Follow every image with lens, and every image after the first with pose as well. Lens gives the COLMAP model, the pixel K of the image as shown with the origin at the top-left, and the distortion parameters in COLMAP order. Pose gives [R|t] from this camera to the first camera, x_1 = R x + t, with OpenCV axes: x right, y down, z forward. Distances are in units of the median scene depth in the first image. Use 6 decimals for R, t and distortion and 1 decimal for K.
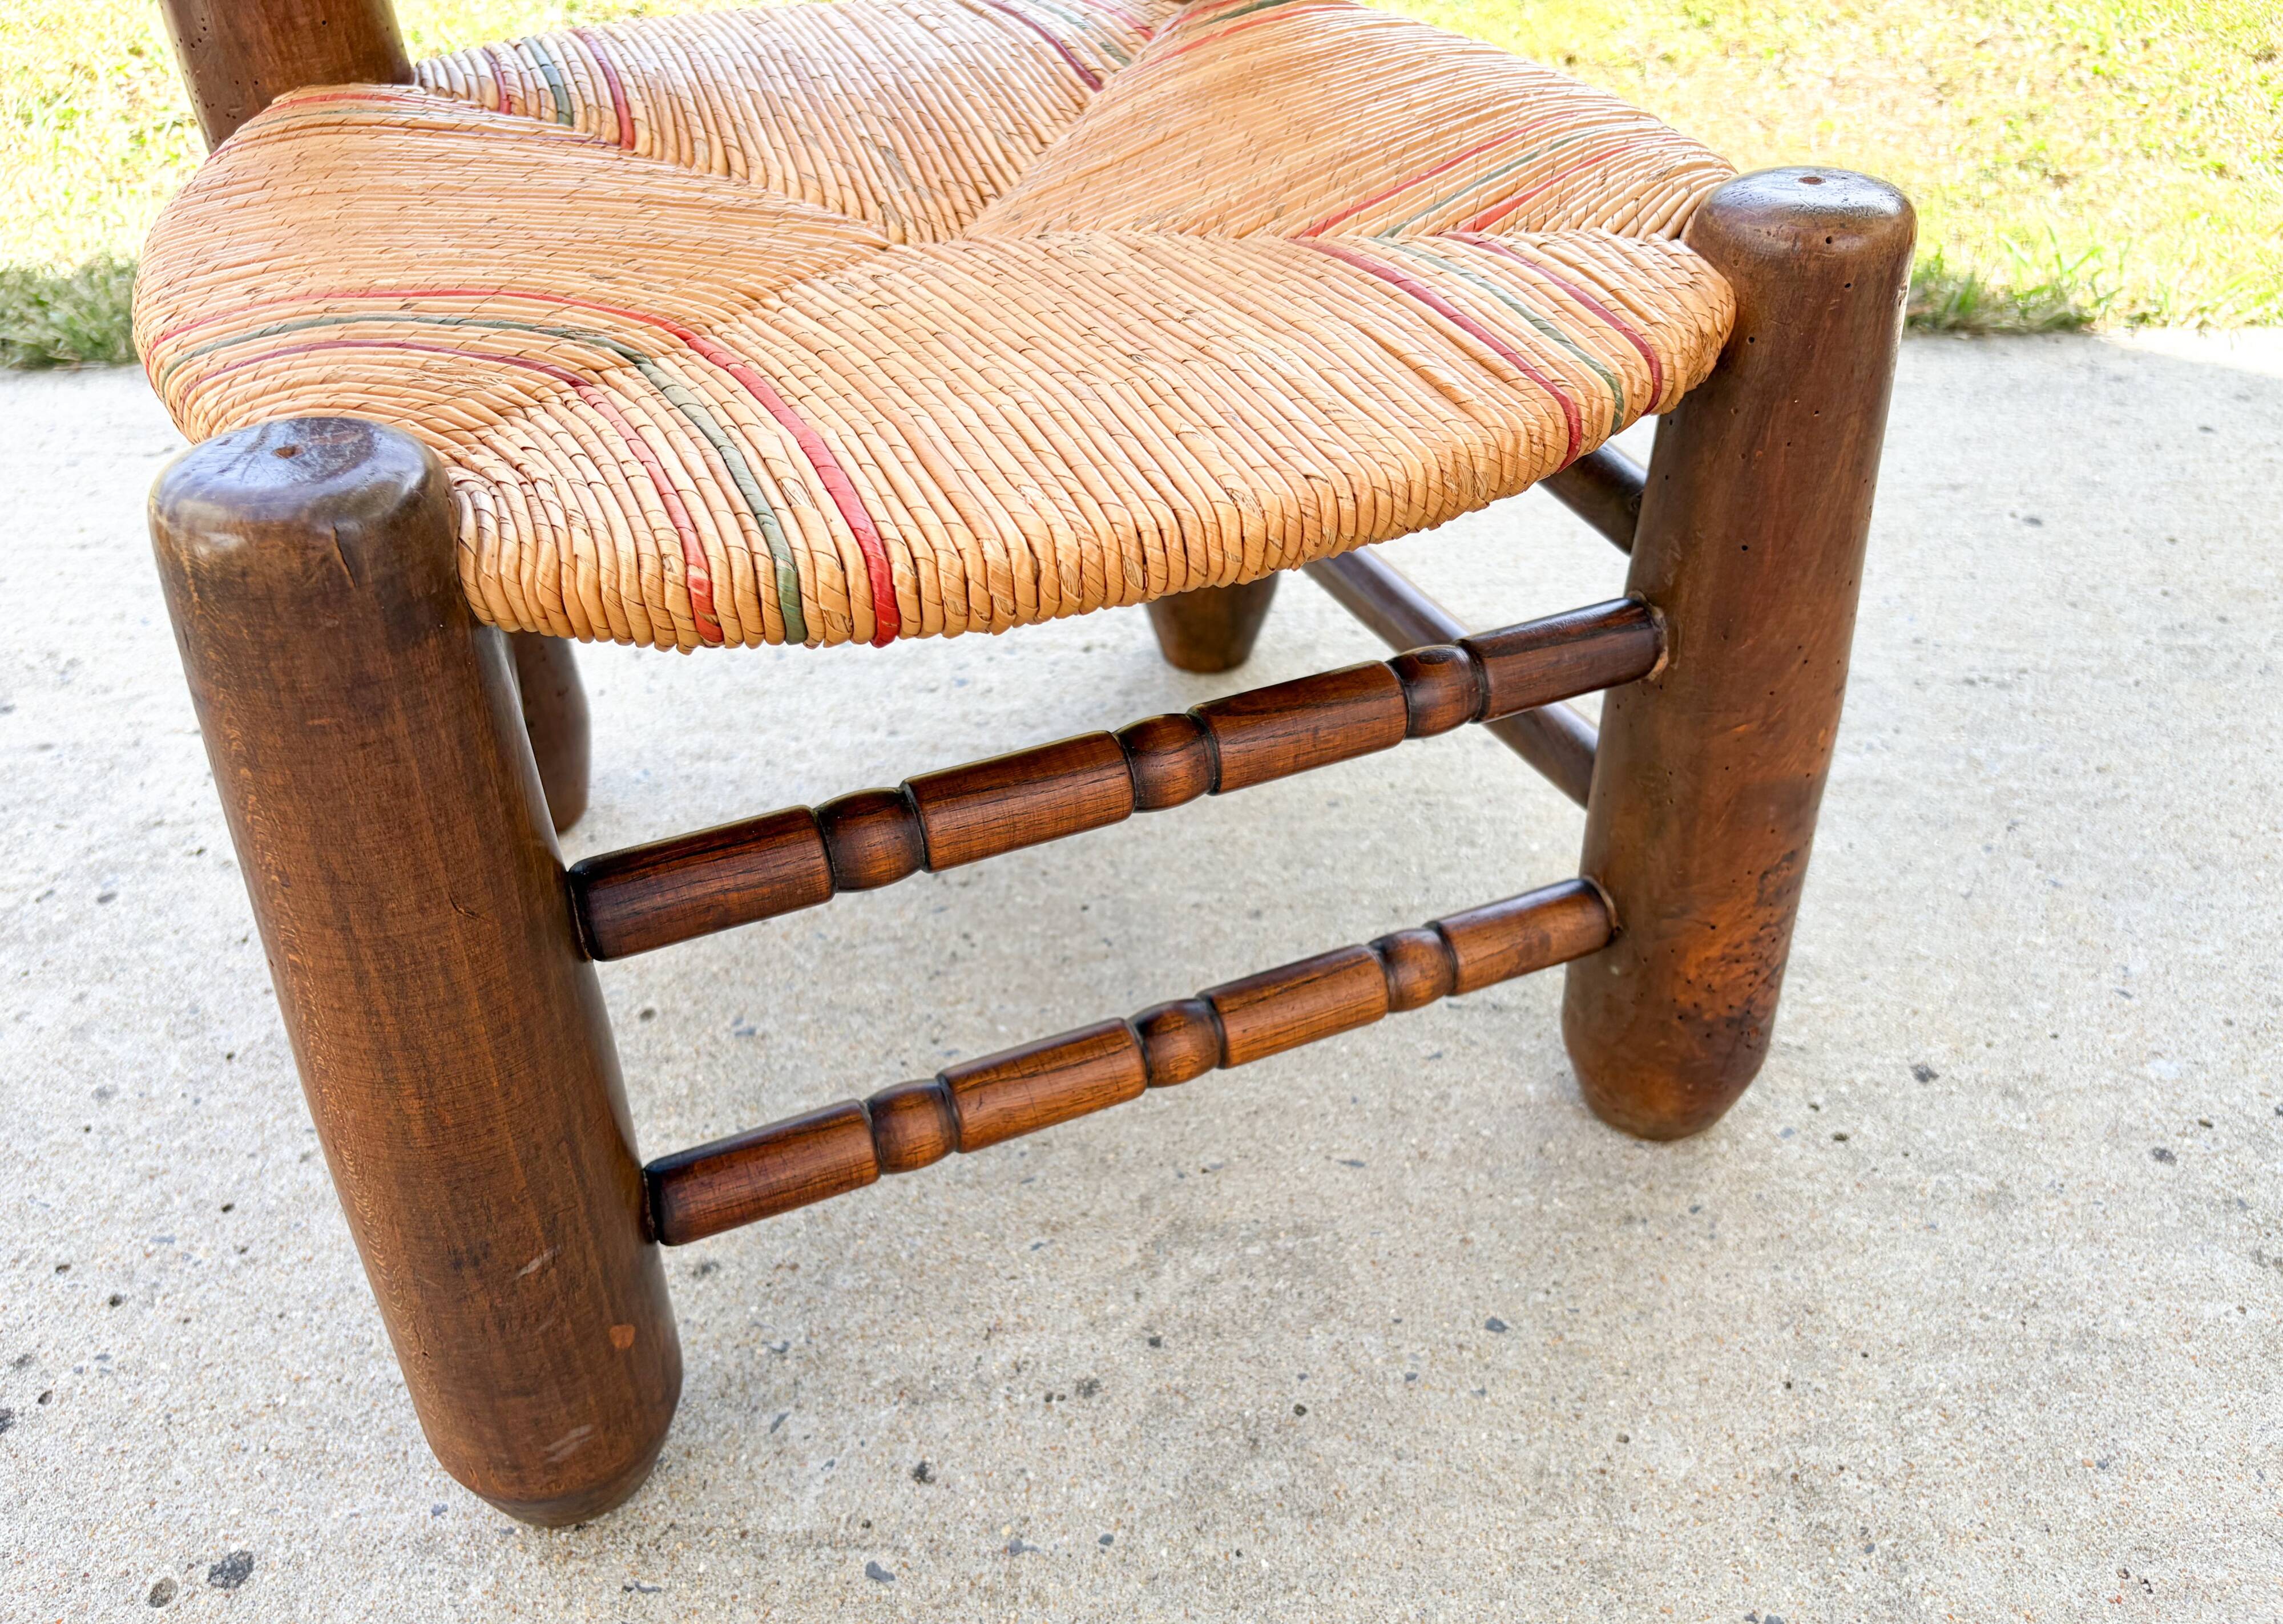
lens RADIAL K [[1765.5, 0, 1144.5], [0, 1765.5, 850.0], [0, 0, 1]] dist [0.070174, -0.099315]
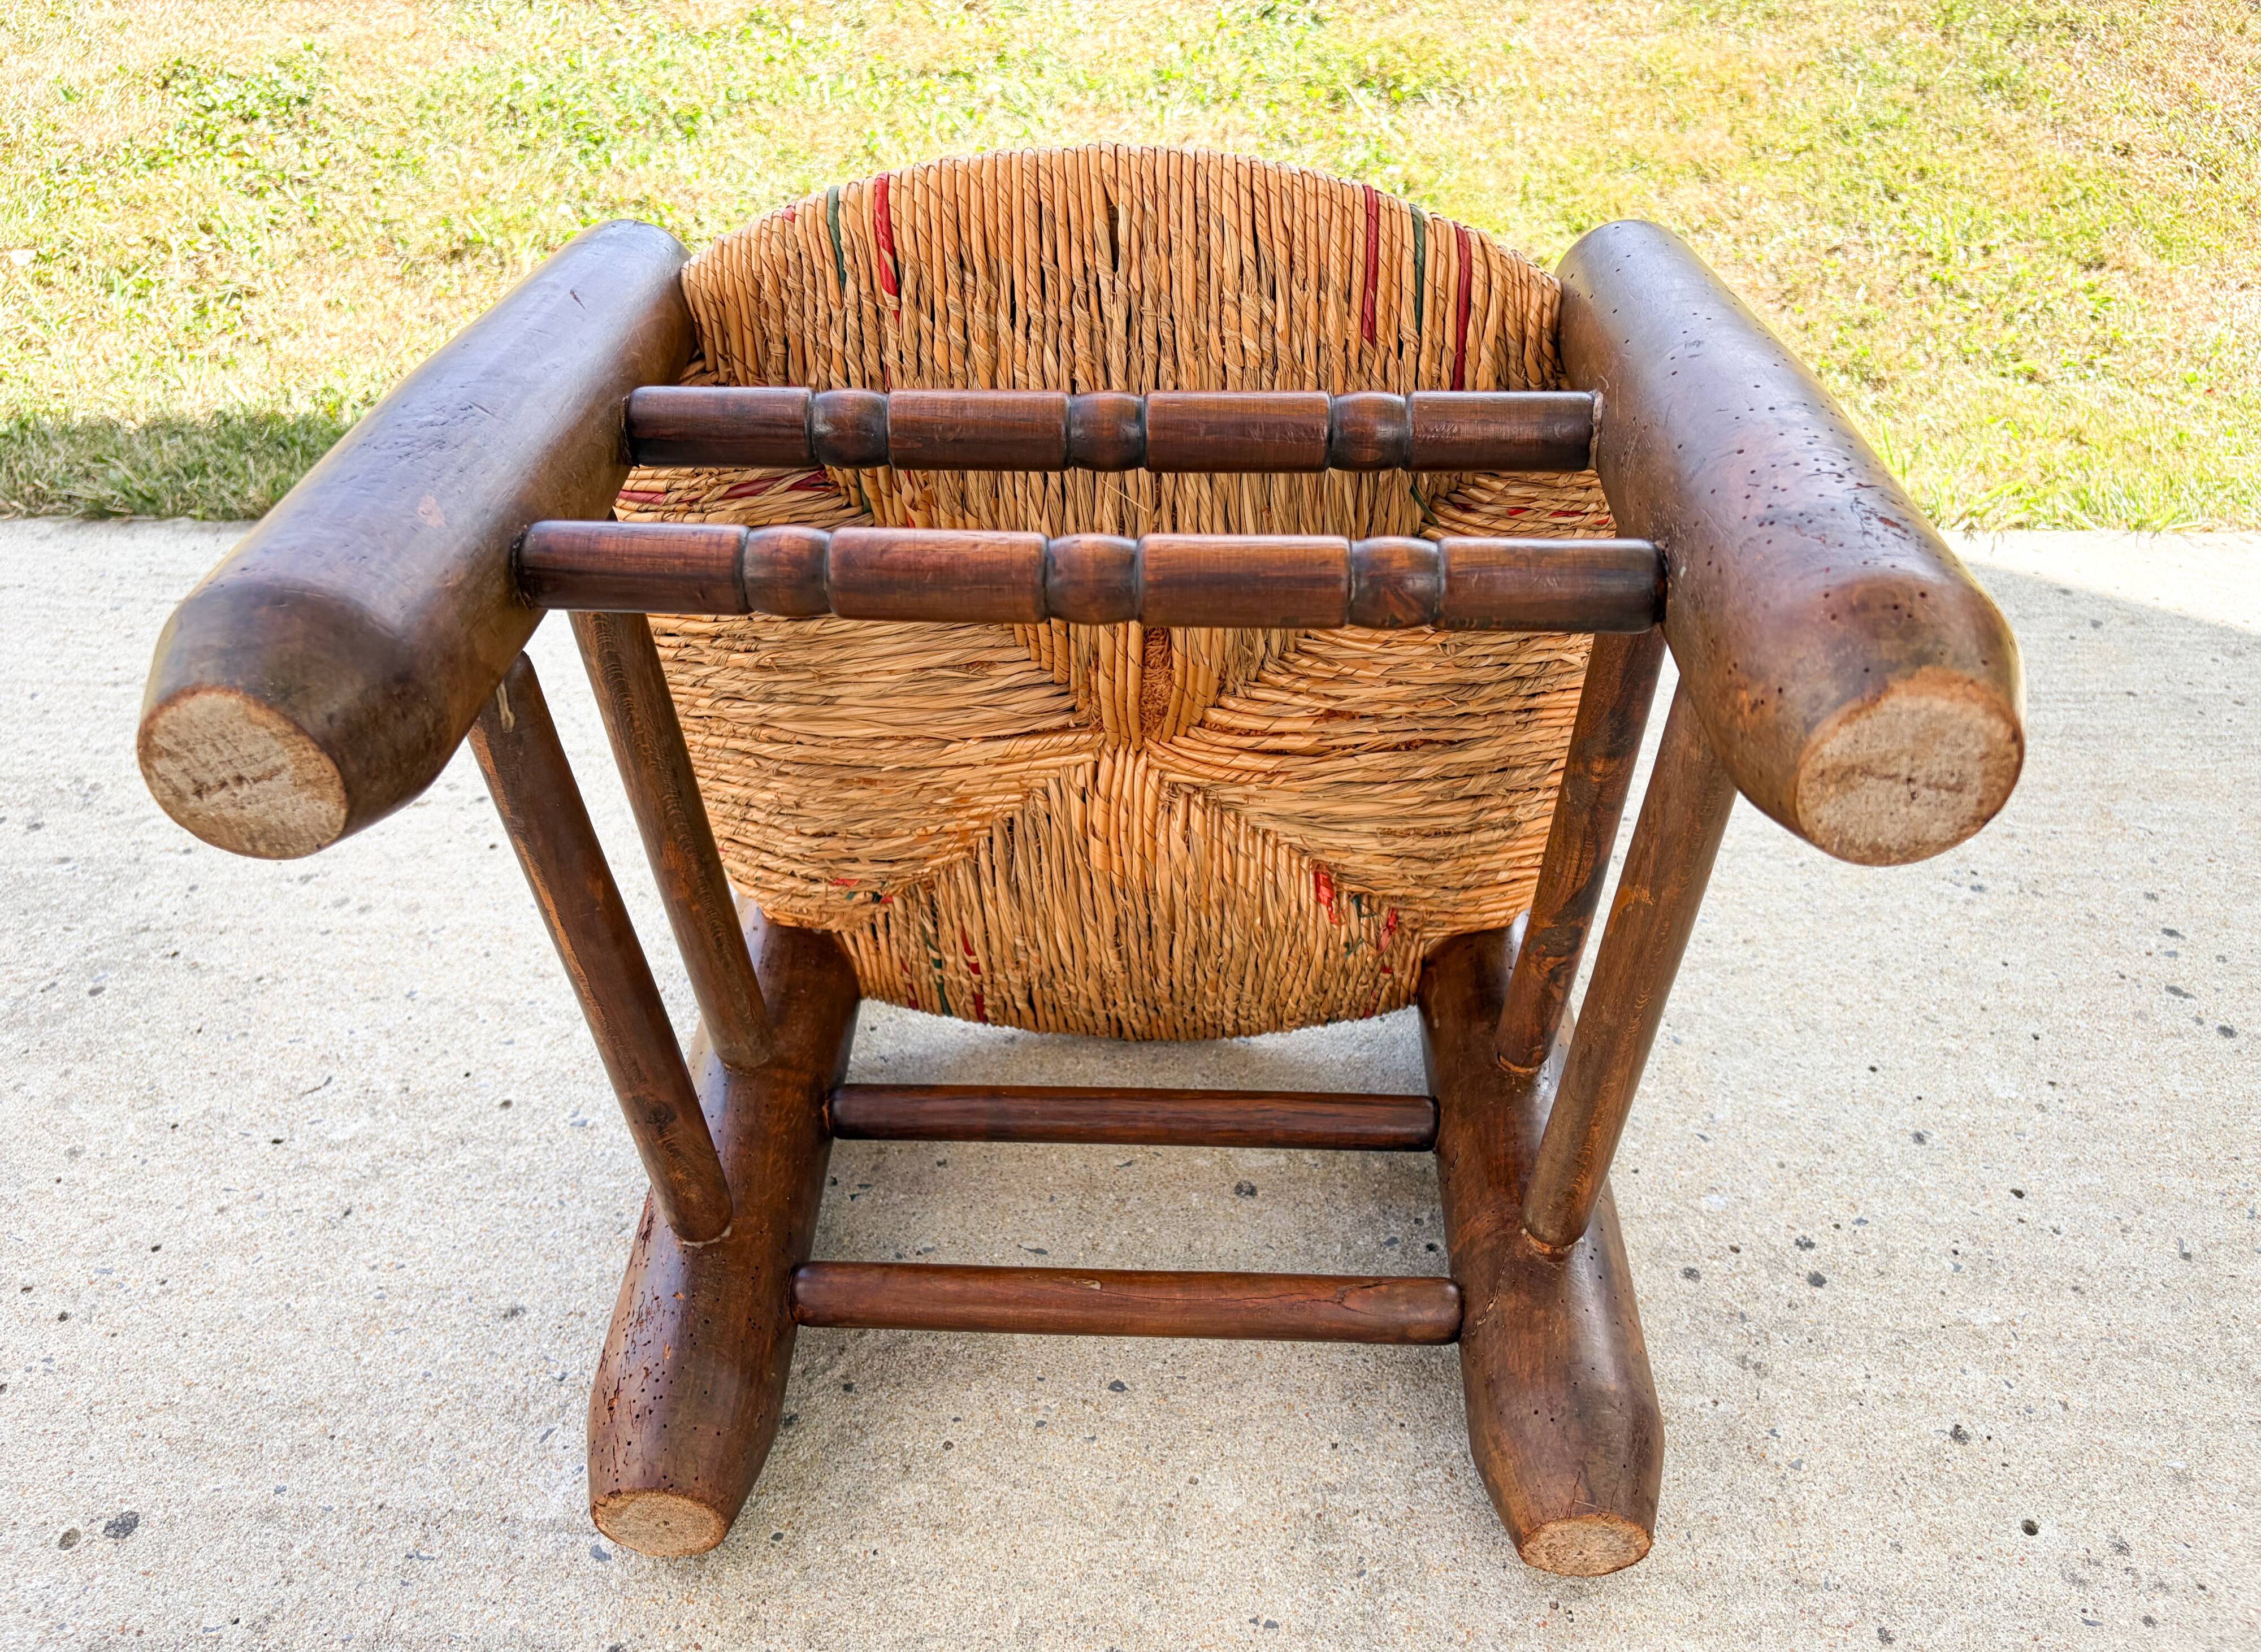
lens RADIAL K [[1739.9, 0, 1129.9], [0, 1739.9, 850.8], [0, 0, 1]] dist [0.081115, -0.111813]
pose [[0.998334, 0.034540, -0.046225, 0.187511], [-0.036010, 0.998859, -0.031366, -0.056357], [0.045089, 0.032978, 0.998438, -0.195710]]
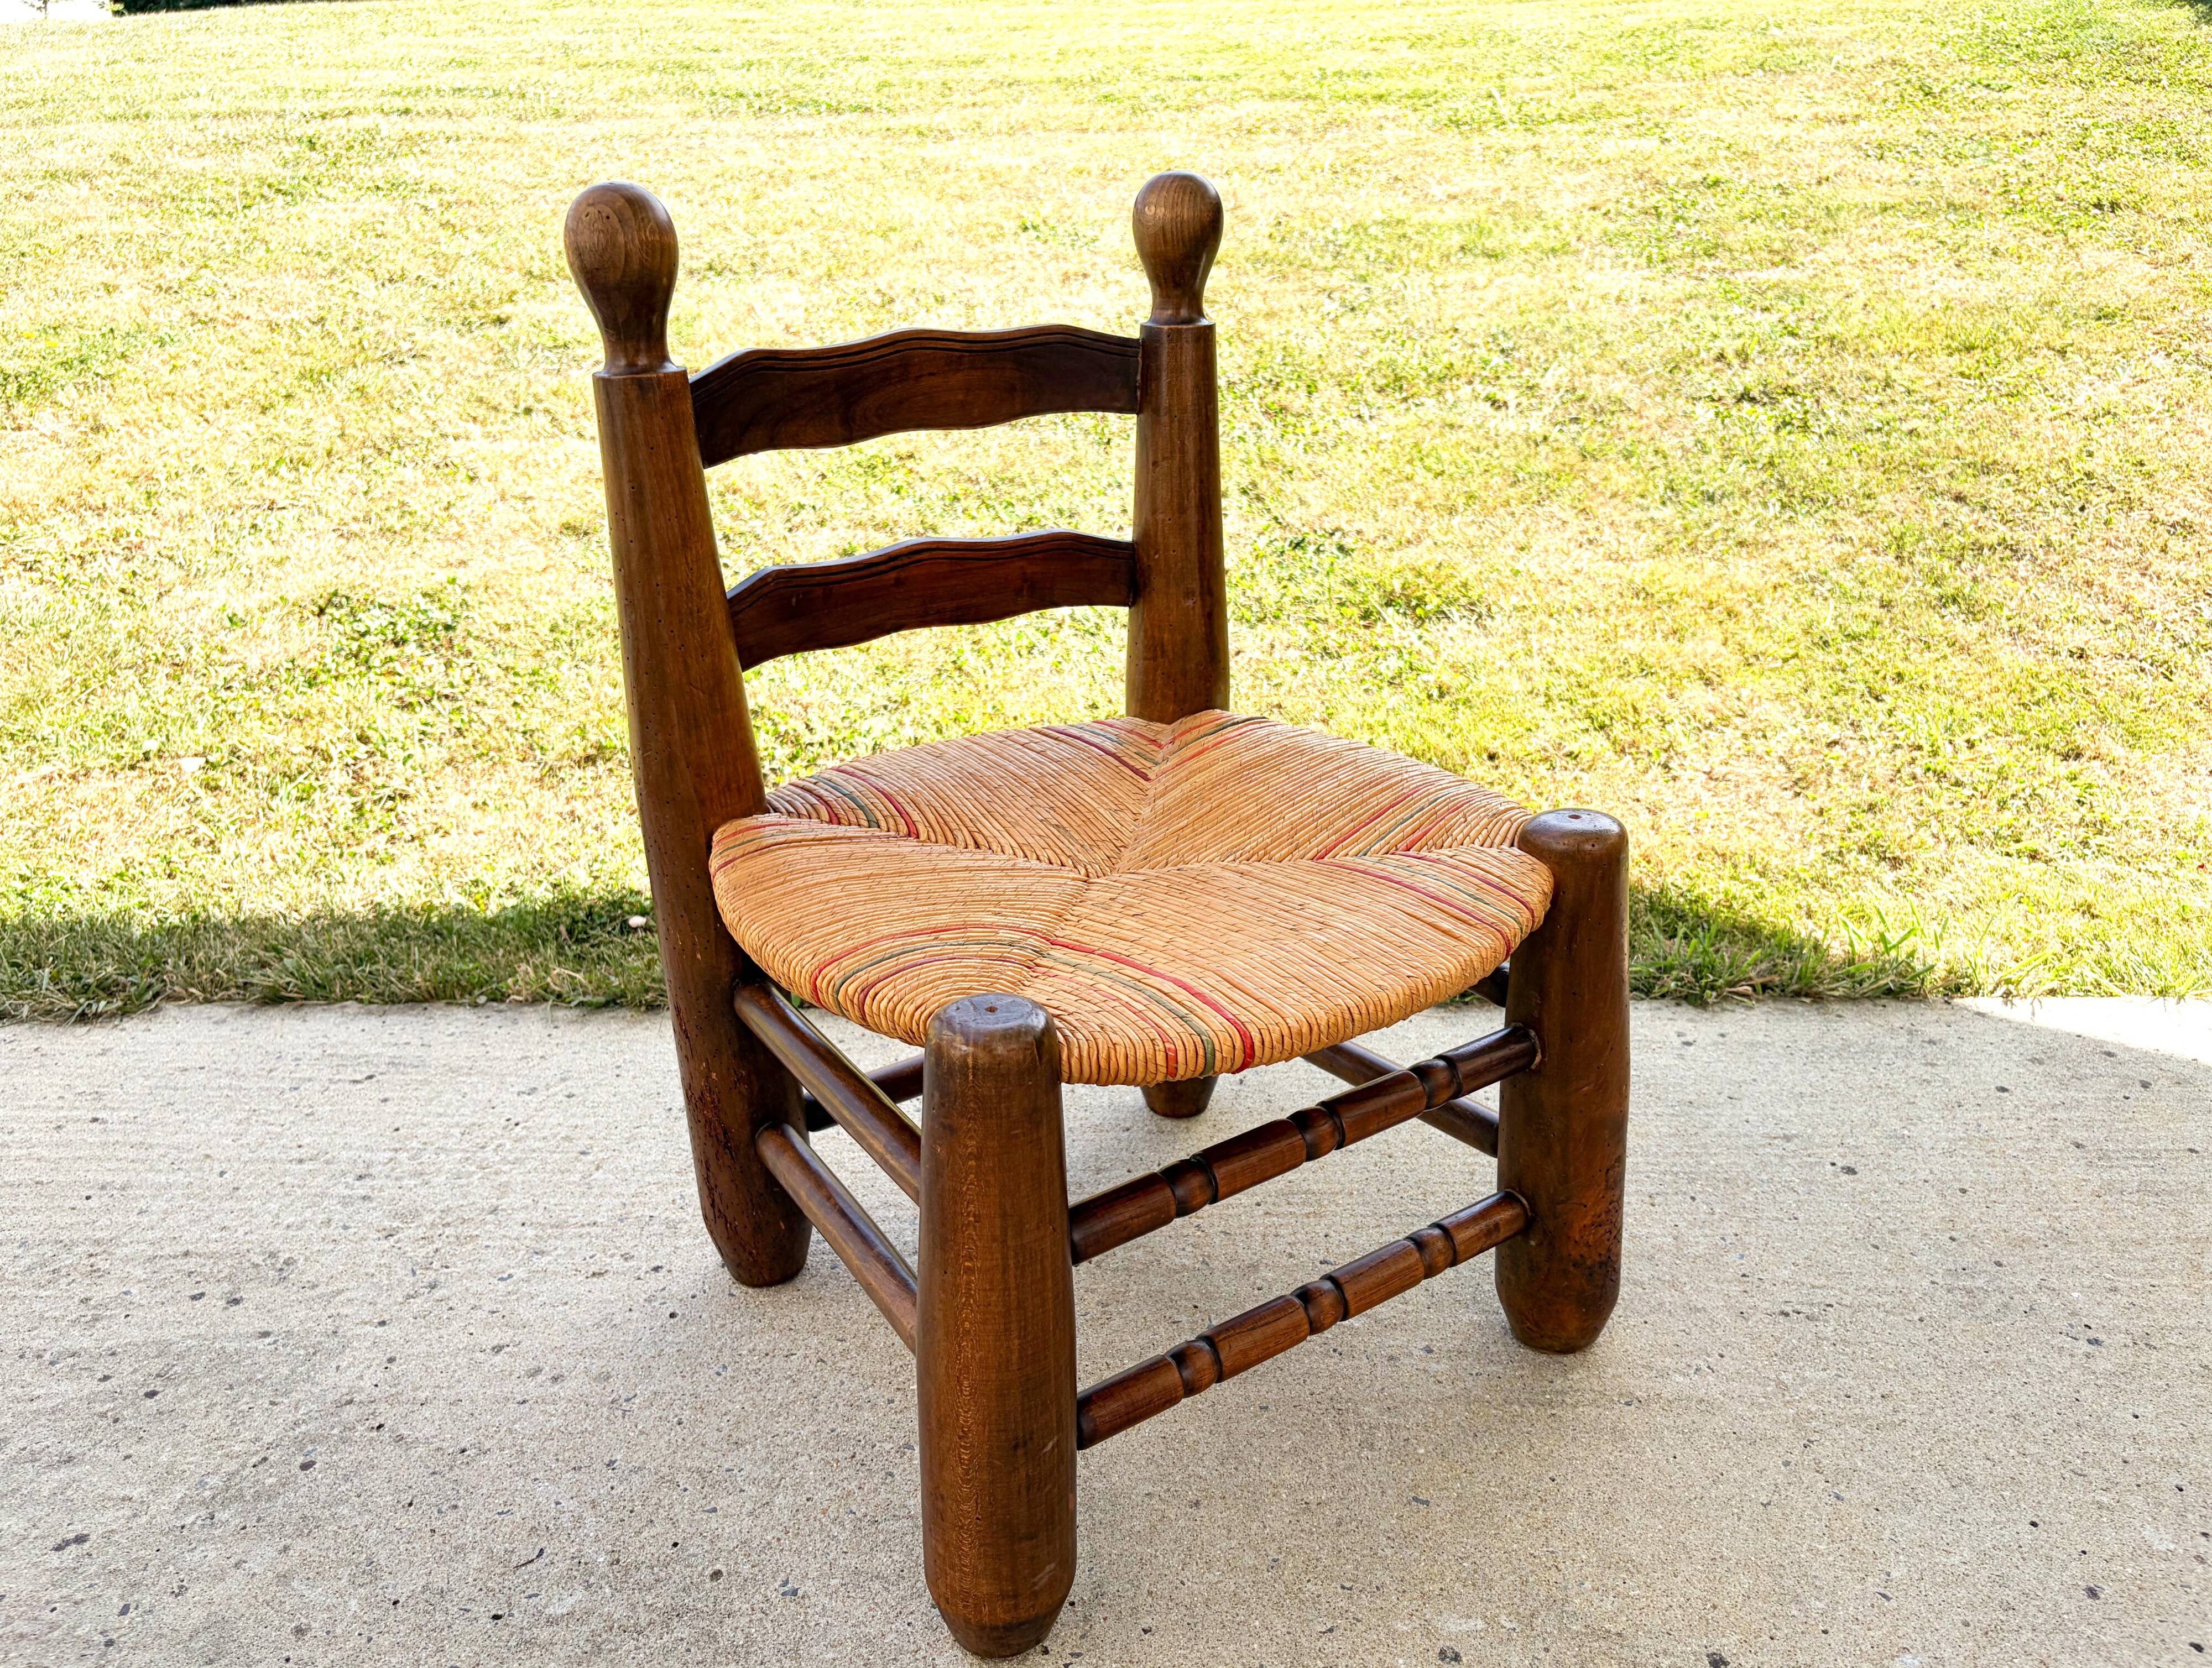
lens RADIAL K [[1767.9, 0, 1106.0], [0, 1767.9, 834.0], [0, 0, 1]] dist [0.006781, 0.022287]
pose [[0.998871, 0.011913, -0.045994, 0.049574], [-0.024767, 0.956677, -0.290095, -0.049893], [0.040546, 0.290906, 0.955892, -0.328939]]
